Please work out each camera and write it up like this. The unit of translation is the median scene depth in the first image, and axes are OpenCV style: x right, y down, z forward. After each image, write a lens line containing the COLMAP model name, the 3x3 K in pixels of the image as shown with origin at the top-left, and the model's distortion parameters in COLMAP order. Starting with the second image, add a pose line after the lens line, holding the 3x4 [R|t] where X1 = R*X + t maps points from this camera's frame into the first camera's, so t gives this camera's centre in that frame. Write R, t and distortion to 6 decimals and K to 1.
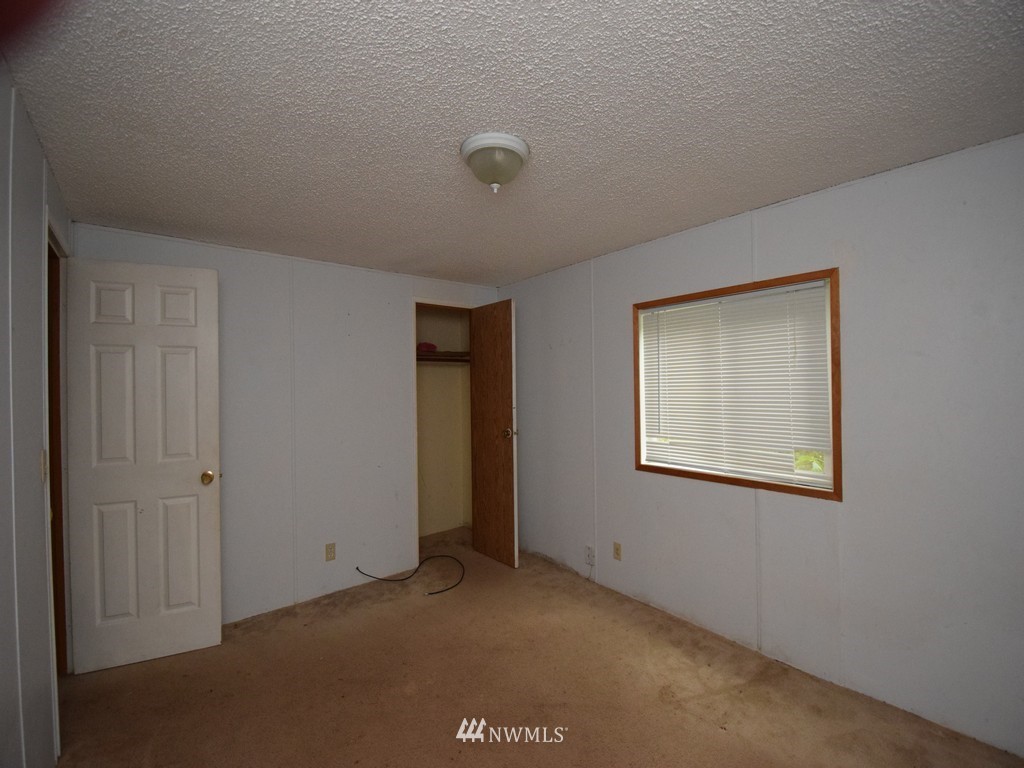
lens RADIAL K [[444.5, 0, 513.7], [0, 444.5, 374.6], [0, 0, 1]] dist [0.016560, -0.019657]
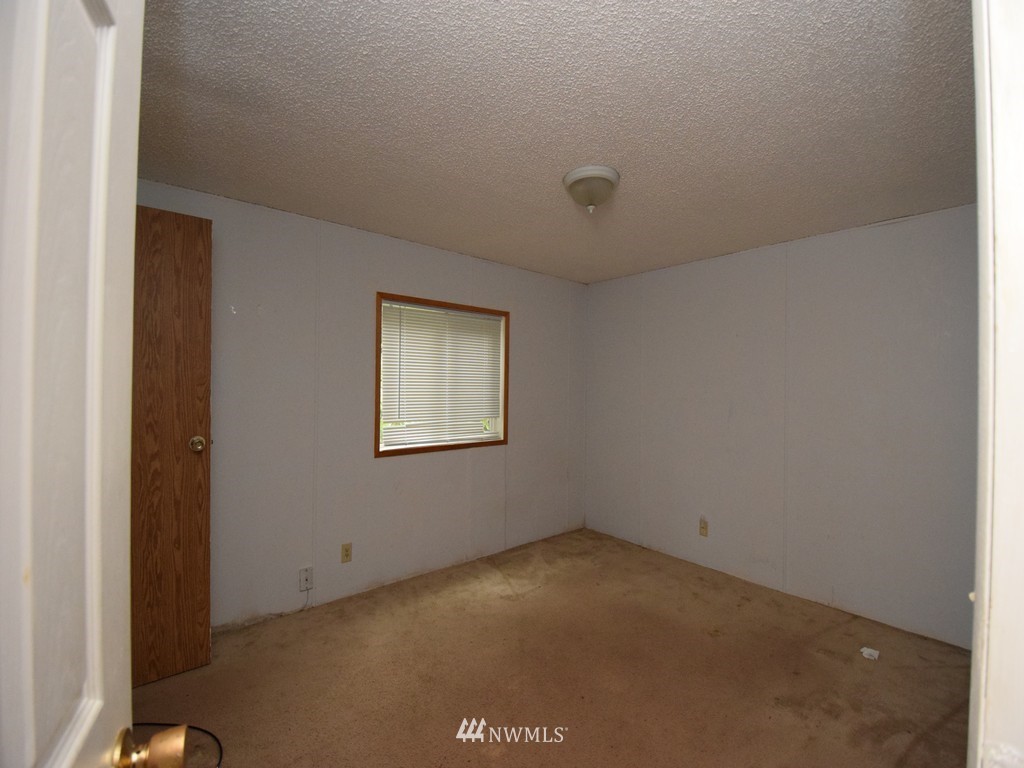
lens RADIAL K [[444.5, 0, 513.7], [0, 444.5, 374.6], [0, 0, 1]] dist [0.016560, -0.019657]
pose [[-0.022749, 0.044400, 0.998755, -0.762055], [-0.036999, 0.998292, -0.045222, 0.063826], [-0.999056, -0.037982, -0.021068, 0.742471]]
